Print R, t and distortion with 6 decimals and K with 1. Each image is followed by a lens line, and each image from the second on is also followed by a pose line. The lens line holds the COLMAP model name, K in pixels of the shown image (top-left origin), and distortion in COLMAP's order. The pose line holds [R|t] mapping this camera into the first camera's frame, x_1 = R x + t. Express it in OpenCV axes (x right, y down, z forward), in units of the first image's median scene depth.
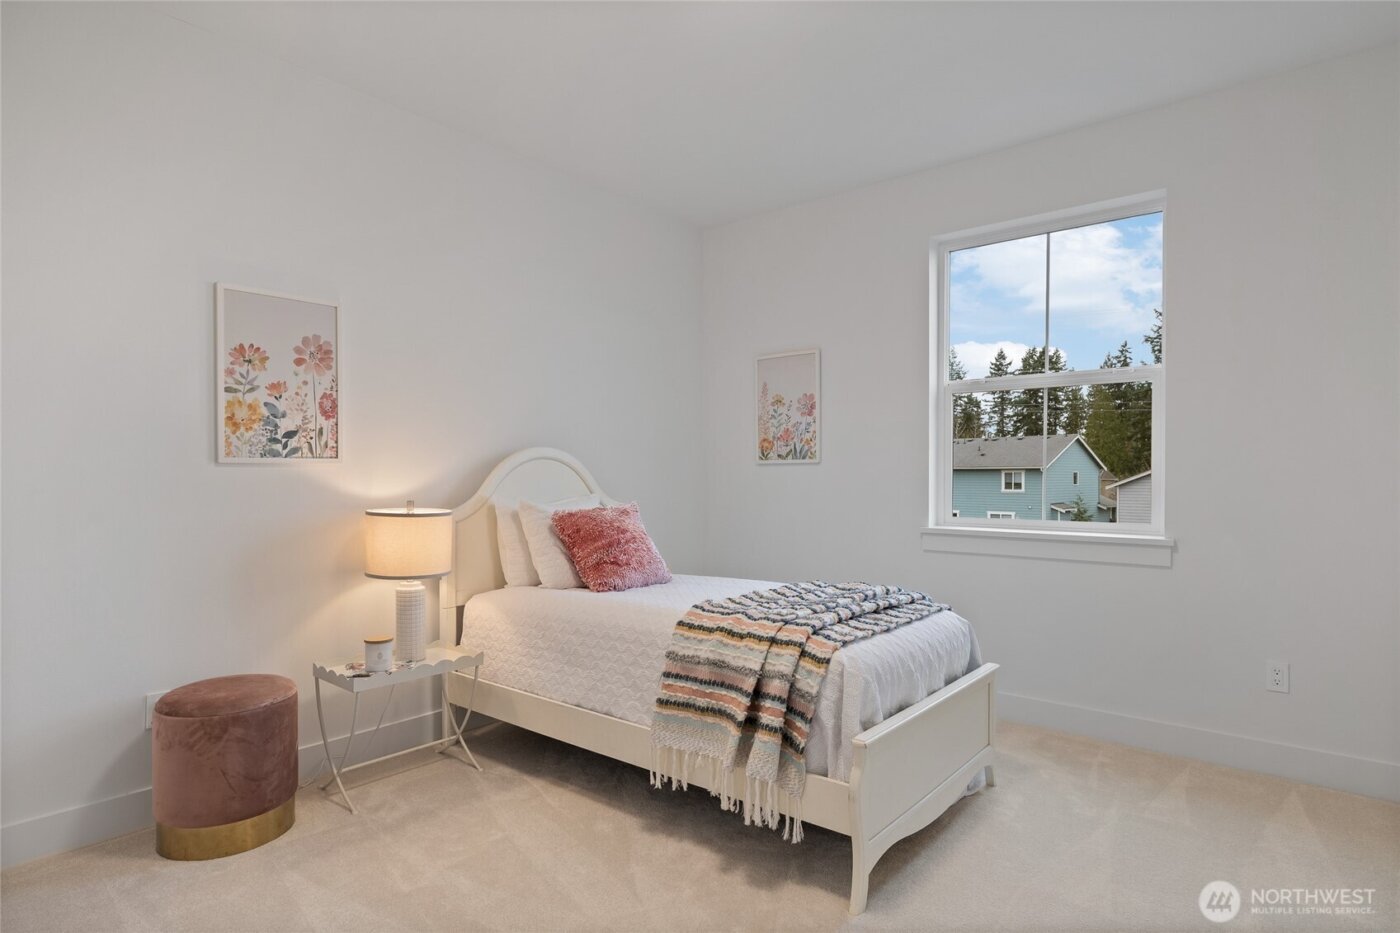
lens RADIAL K [[752.5, 0, 686.3], [0, 752.5, 467.5], [0, 0, 1]] dist [-0.003261, 0.002095]
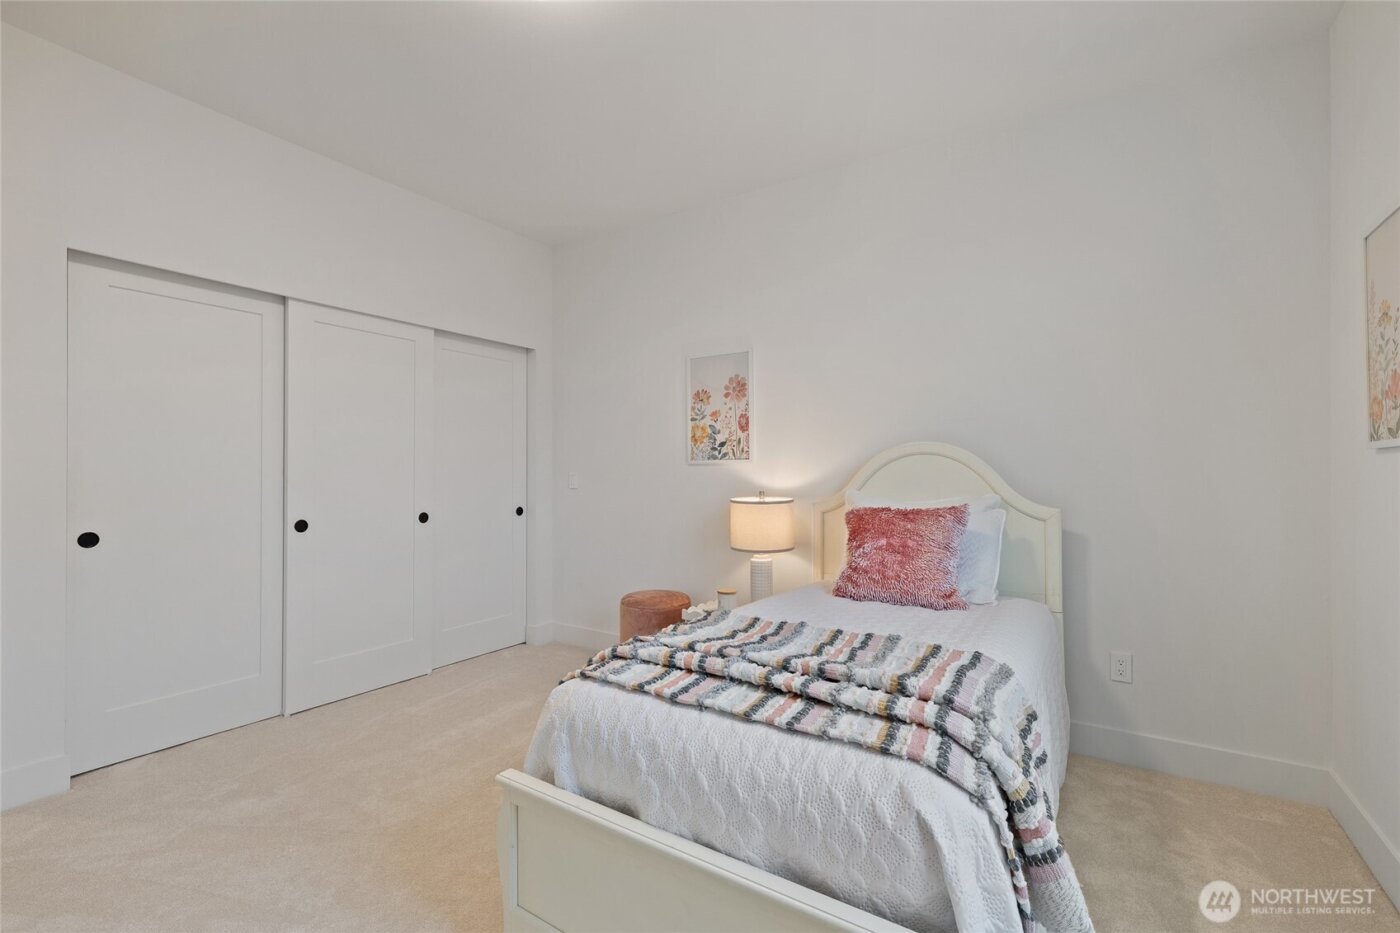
lens RADIAL K [[592.8, 0, 685.4], [0, 592.8, 472.9], [0, 0, 1]] dist [0.003790, -0.000500]
pose [[0.137060, 0.000707, -0.990563, 0.641599], [0.006798, 0.999976, 0.001654, 0.010866], [0.990539, -0.006960, 0.137052, 0.762617]]
